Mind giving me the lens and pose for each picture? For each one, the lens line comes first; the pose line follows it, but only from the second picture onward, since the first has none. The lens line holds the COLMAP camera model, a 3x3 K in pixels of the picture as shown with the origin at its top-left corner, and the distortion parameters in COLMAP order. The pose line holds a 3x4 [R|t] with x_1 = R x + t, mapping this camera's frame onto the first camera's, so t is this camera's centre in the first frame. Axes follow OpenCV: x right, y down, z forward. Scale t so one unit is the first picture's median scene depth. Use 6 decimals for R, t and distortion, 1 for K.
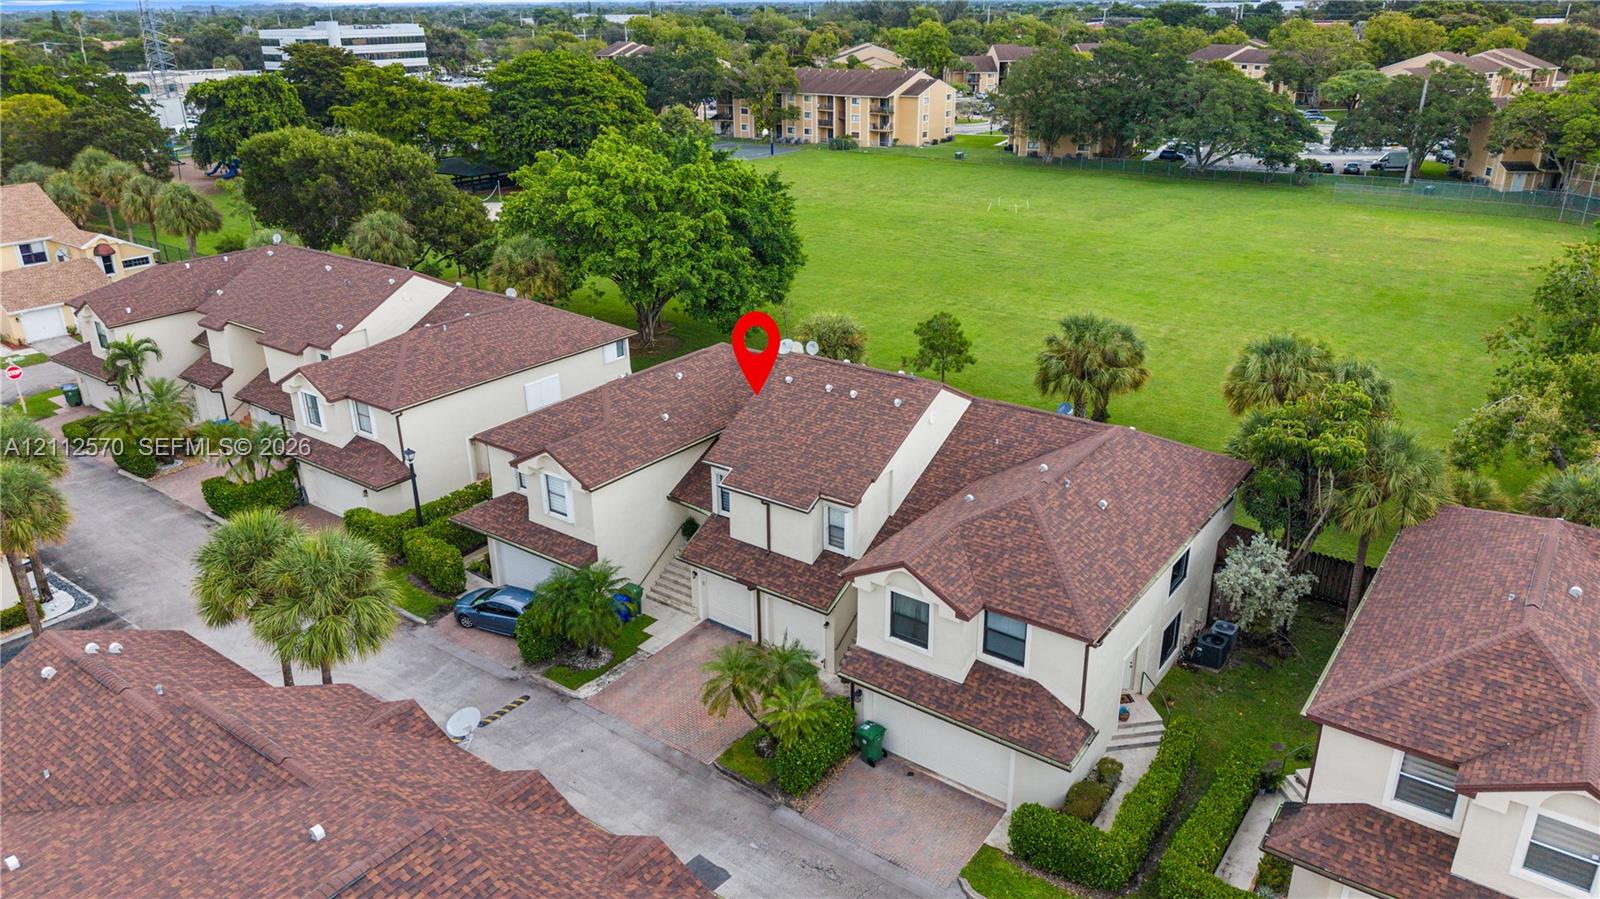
lens RADIAL K [[1094.6, 0, 800.0], [0, 1094.6, 449.5], [0, 0, 1]] dist [0.010899, -0.003852]
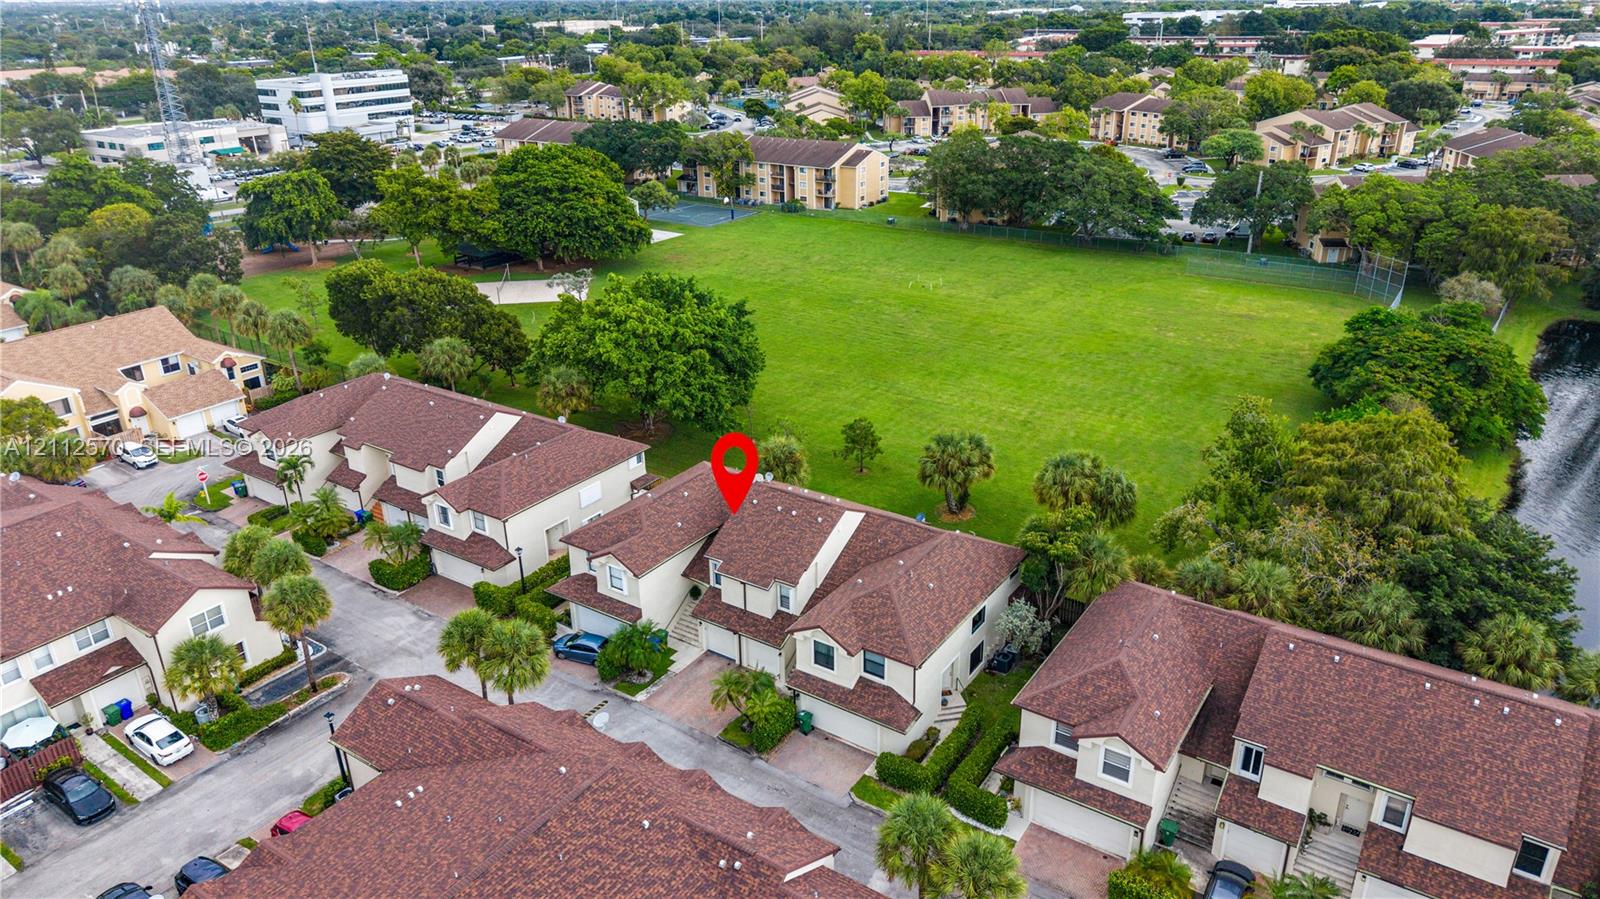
lens RADIAL K [[1061.8, 0, 800.0], [0, 1061.8, 449.5], [0, 0, 1]] dist [0.053429, -0.080212]
pose [[0.999136, -0.020240, 0.036312, 0.001188], [0.019623, 0.999658, 0.017271, -0.137625], [-0.036649, -0.016544, 0.999191, -0.484200]]
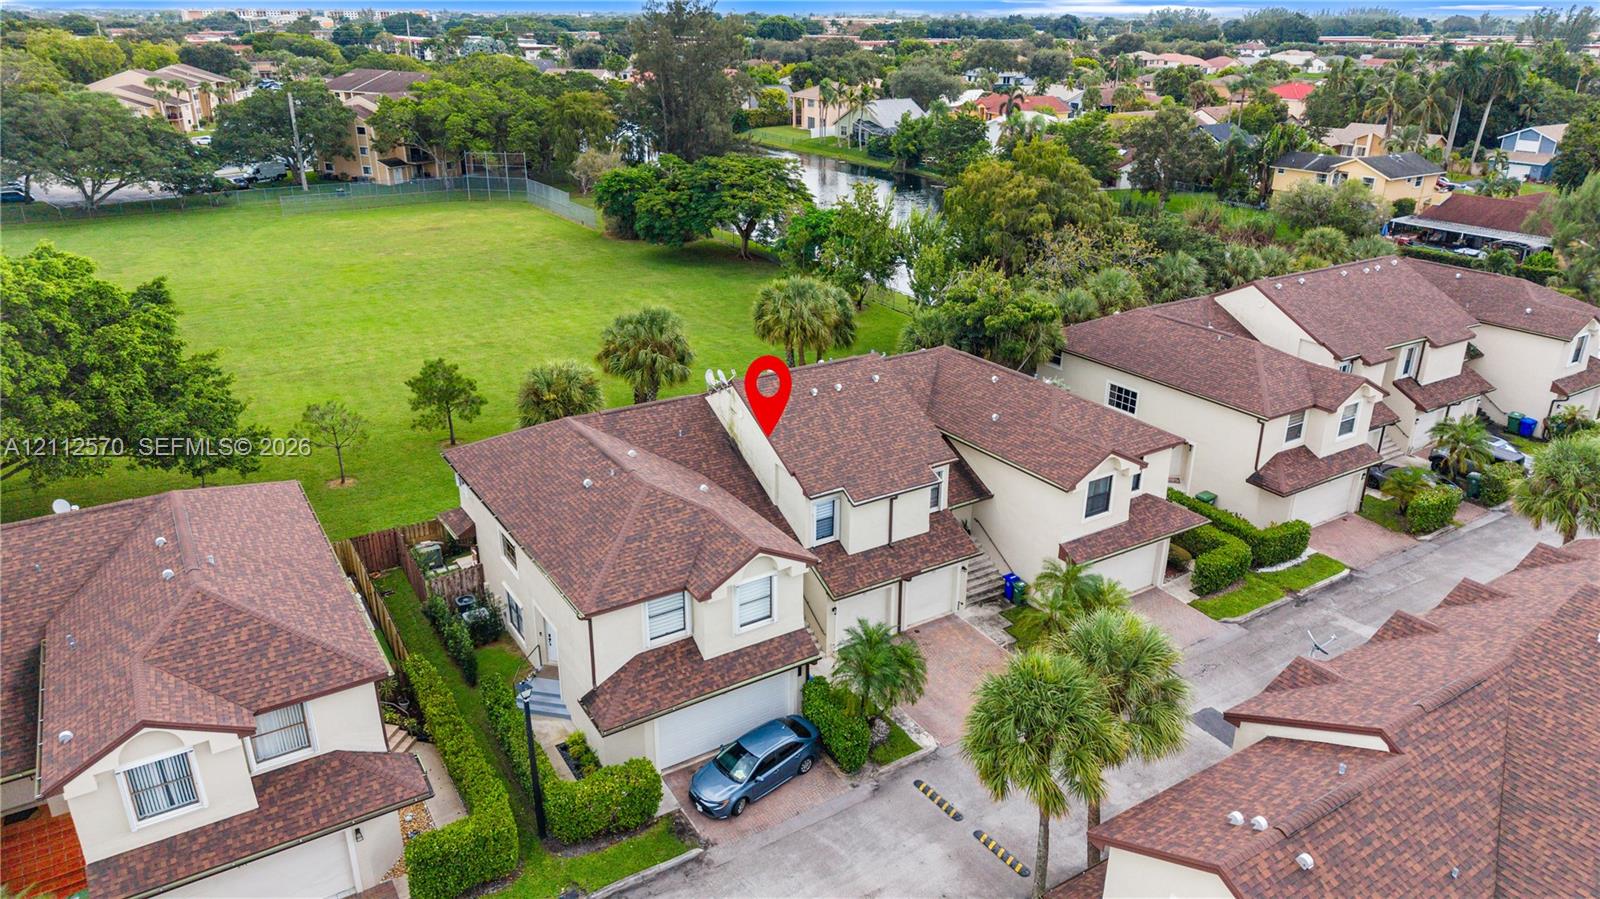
lens RADIAL K [[1061.8, 0, 800.0], [0, 1061.8, 449.5], [0, 0, 1]] dist [0.053429, -0.080212]
pose [[0.355586, -0.336841, 0.871835, -0.689313], [0.340889, 0.915284, 0.214592, -0.179107], [-0.870260, 0.220893, 0.440288, 0.453245]]
